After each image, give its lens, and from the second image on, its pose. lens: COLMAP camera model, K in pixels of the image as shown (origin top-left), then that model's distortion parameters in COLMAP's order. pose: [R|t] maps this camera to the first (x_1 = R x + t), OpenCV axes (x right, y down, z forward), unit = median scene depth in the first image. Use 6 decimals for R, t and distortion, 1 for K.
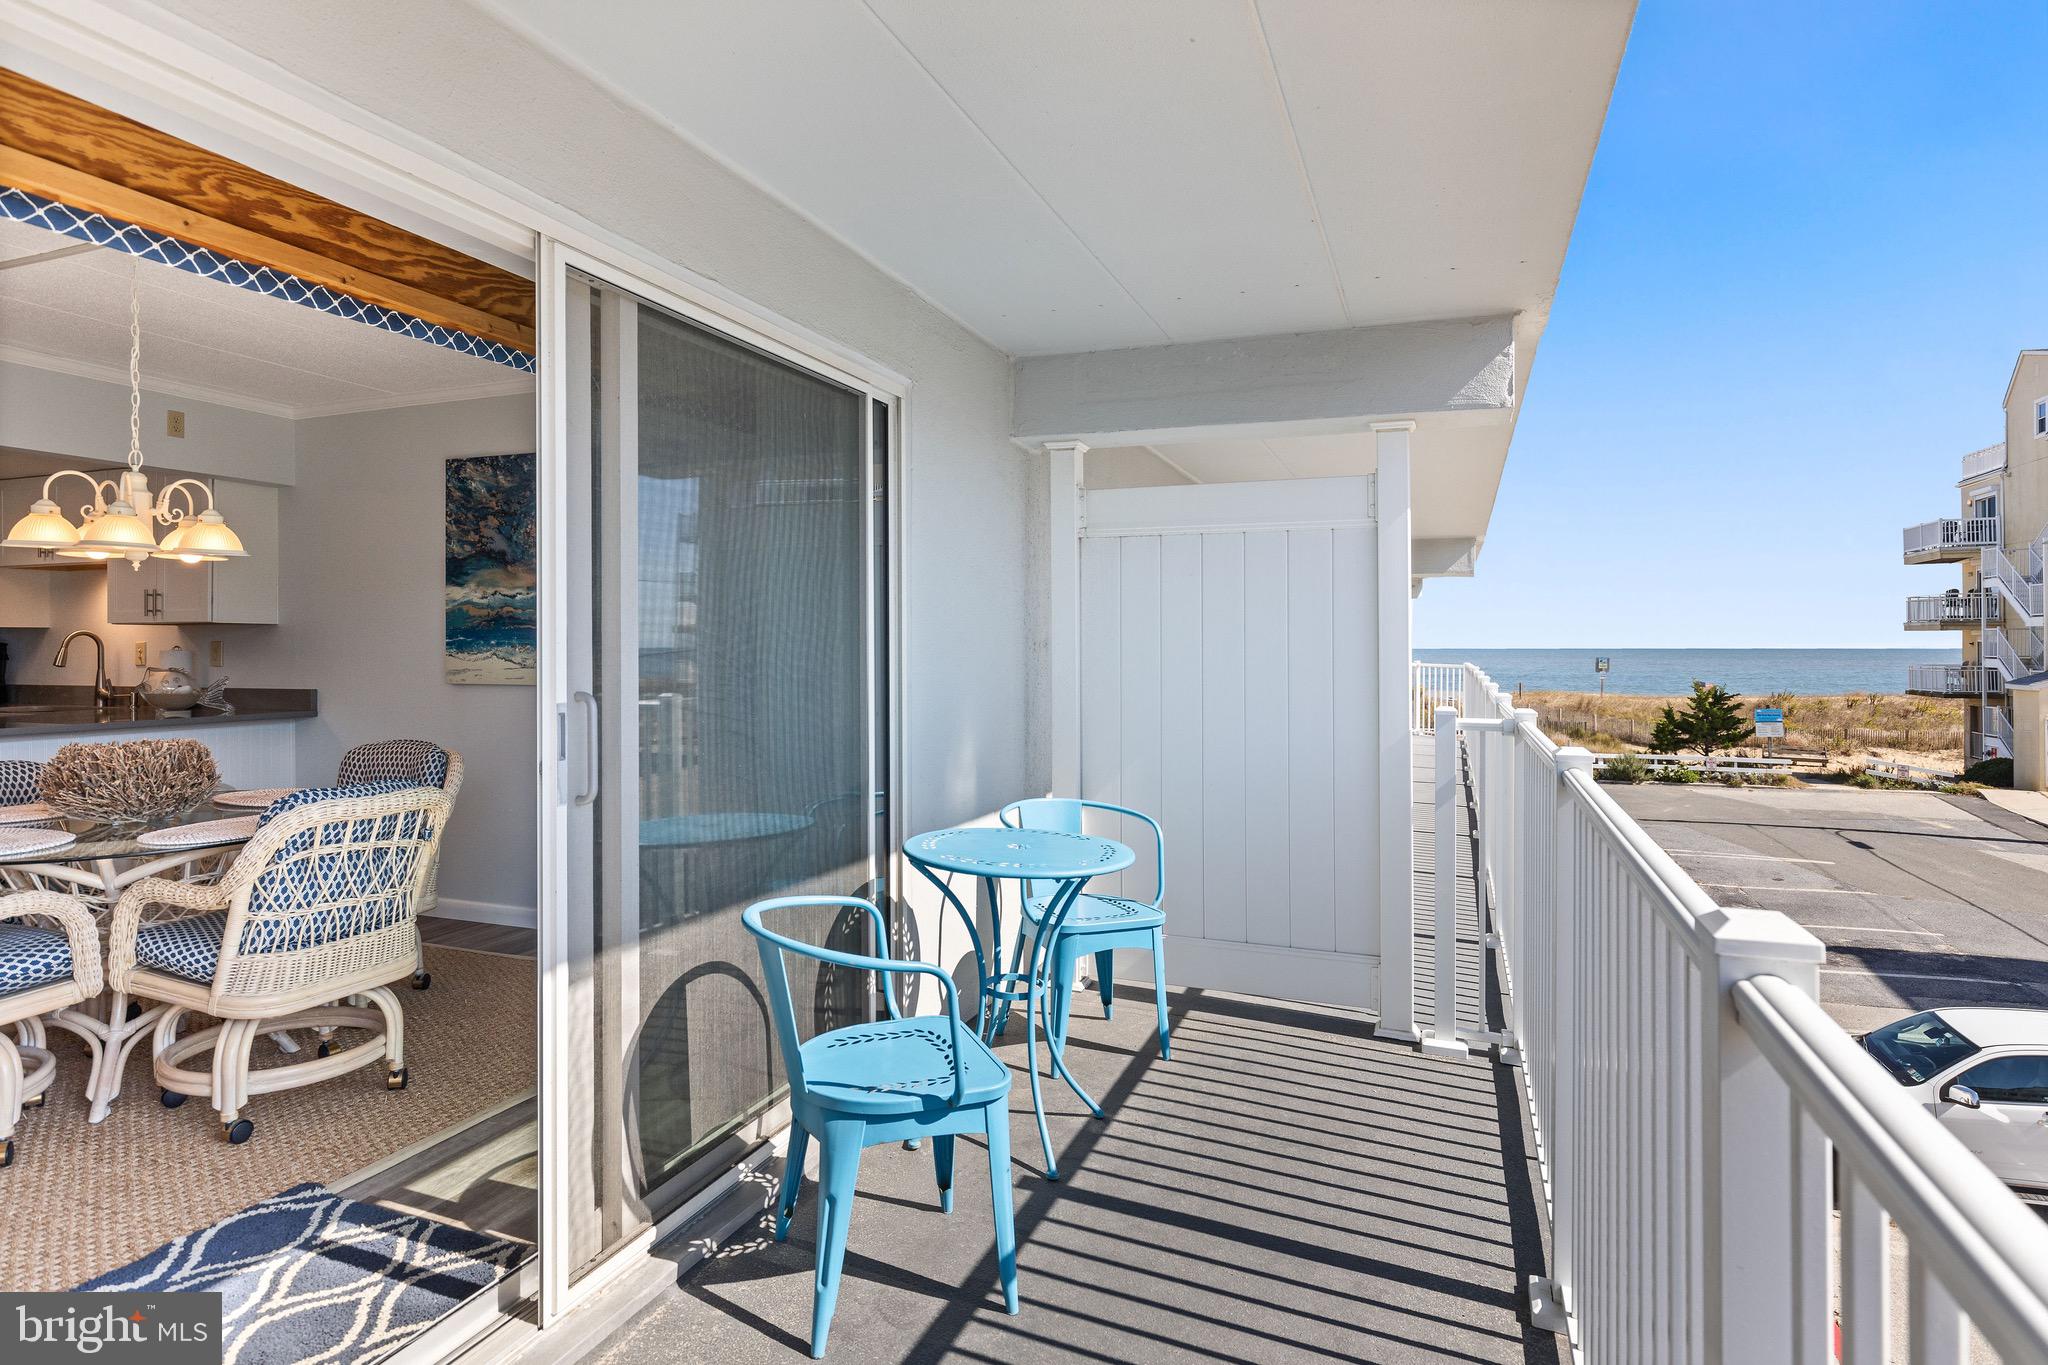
lens RADIAL K [[1119.3, 0, 1020.3], [0, 1119.3, 641.8], [0, 0, 1]] dist [-0.003850, -0.000311]
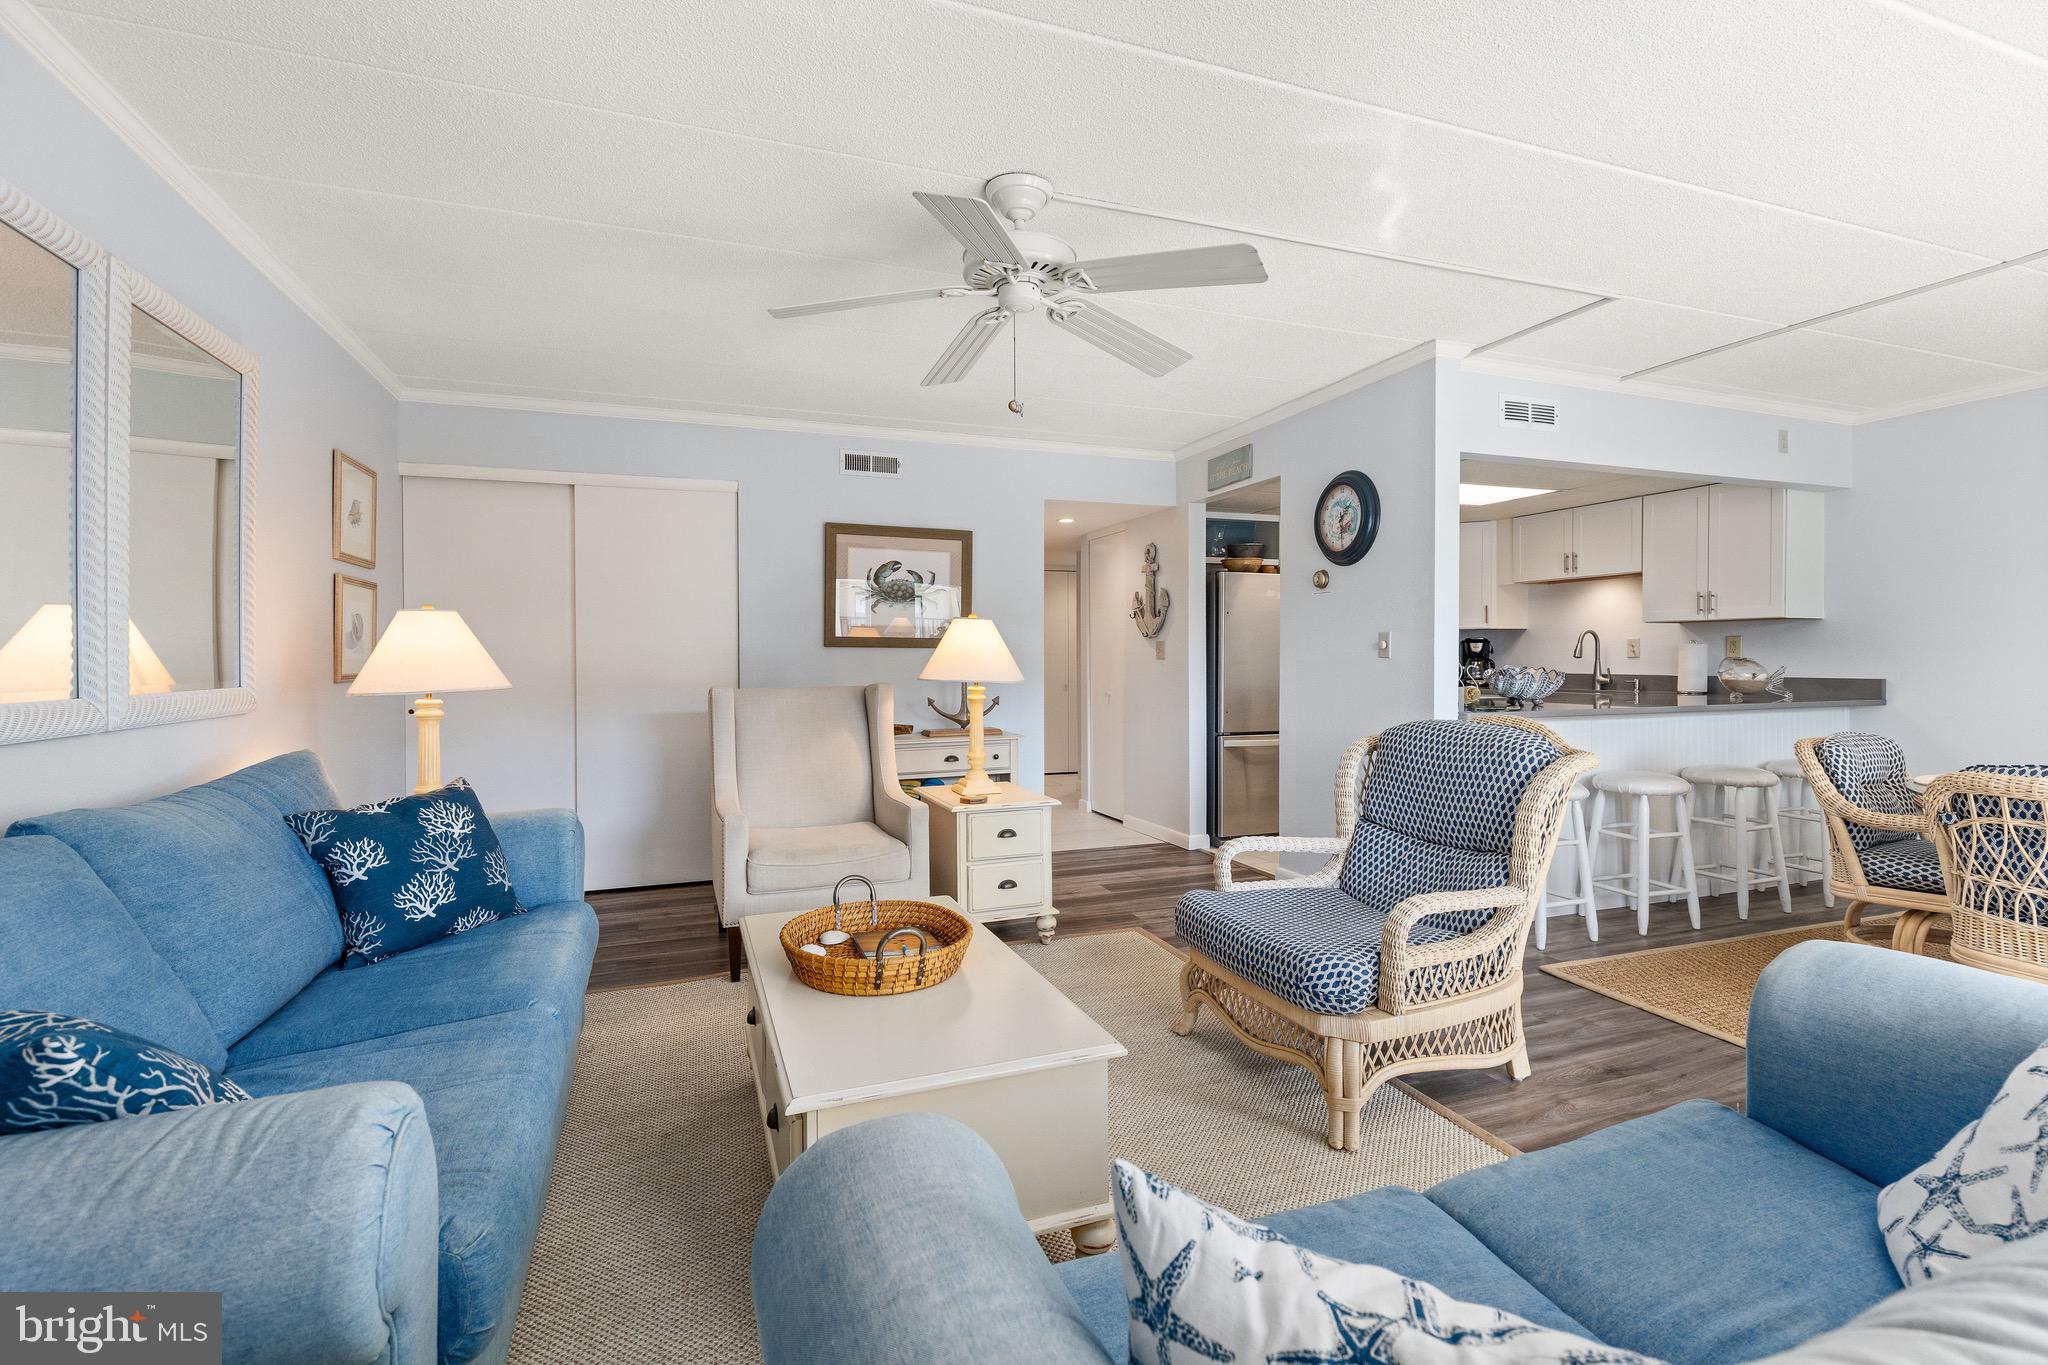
lens RADIAL K [[917.7, 0, 1018.2], [0, 917.7, 673.4], [0, 0, 1]] dist [0.001682, -0.000240]
pose [[0.660135, 0.014479, -0.751008, -0.916204], [0.005898, 0.999683, 0.024457, 0.019459], [0.751124, -0.020575, 0.659841, -0.324486]]
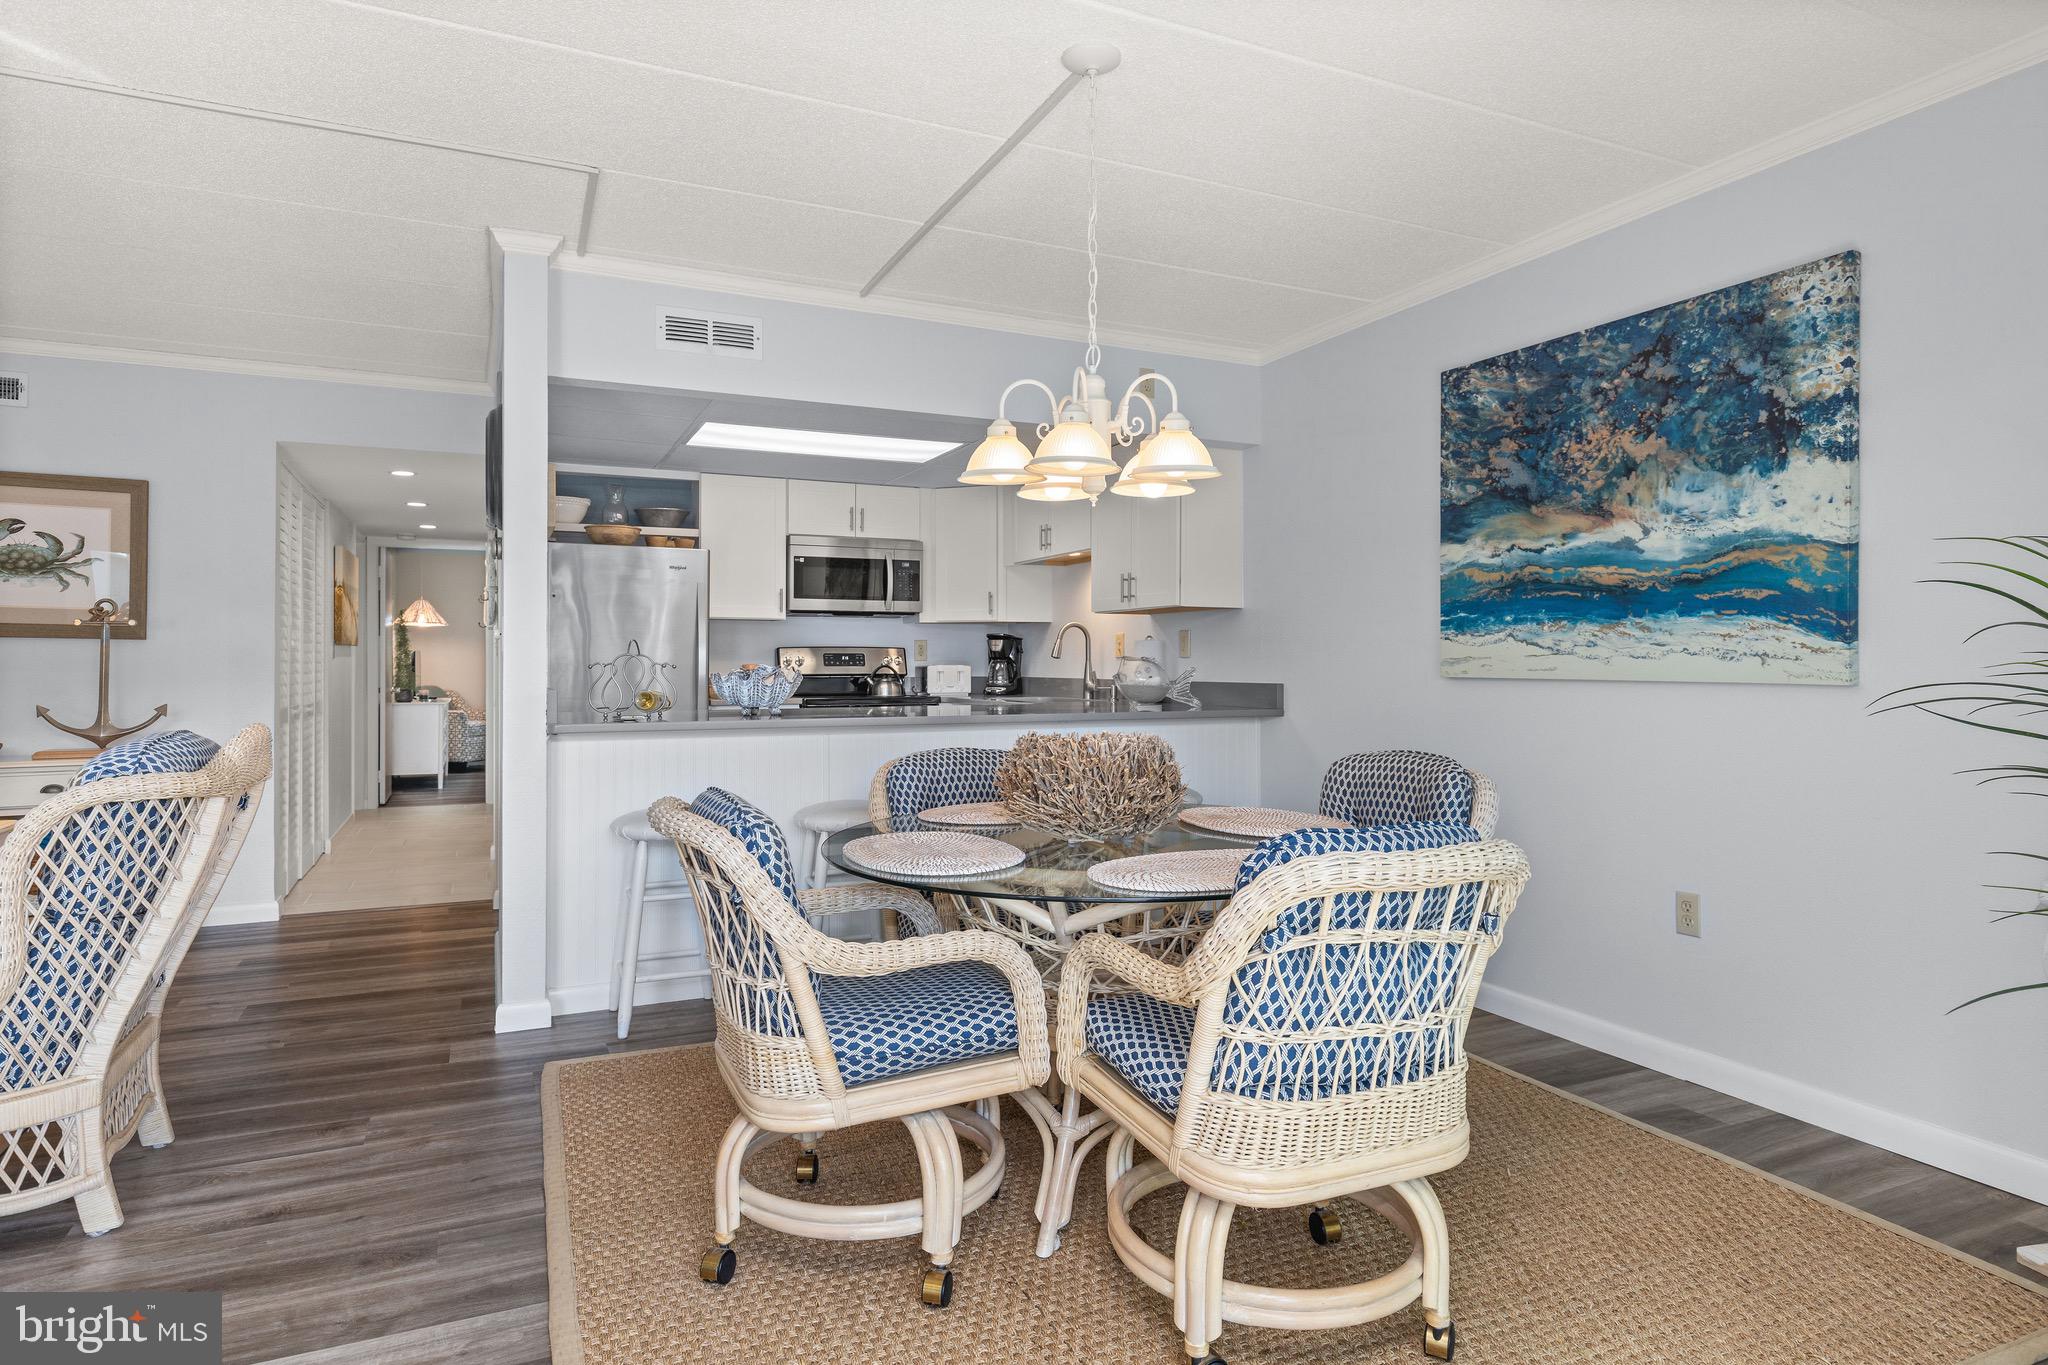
lens RADIAL K [[1154.2, 0, 1009.9], [0, 1154.2, 661.1], [0, 0, 1]] dist [0.012610, -0.000715]
pose [[0.713642, 0.001809, -0.700508, -0.300534], [0.000888, 0.999994, 0.003487, 0.039356], [0.700510, -0.003110, 0.713636, 0.423970]]
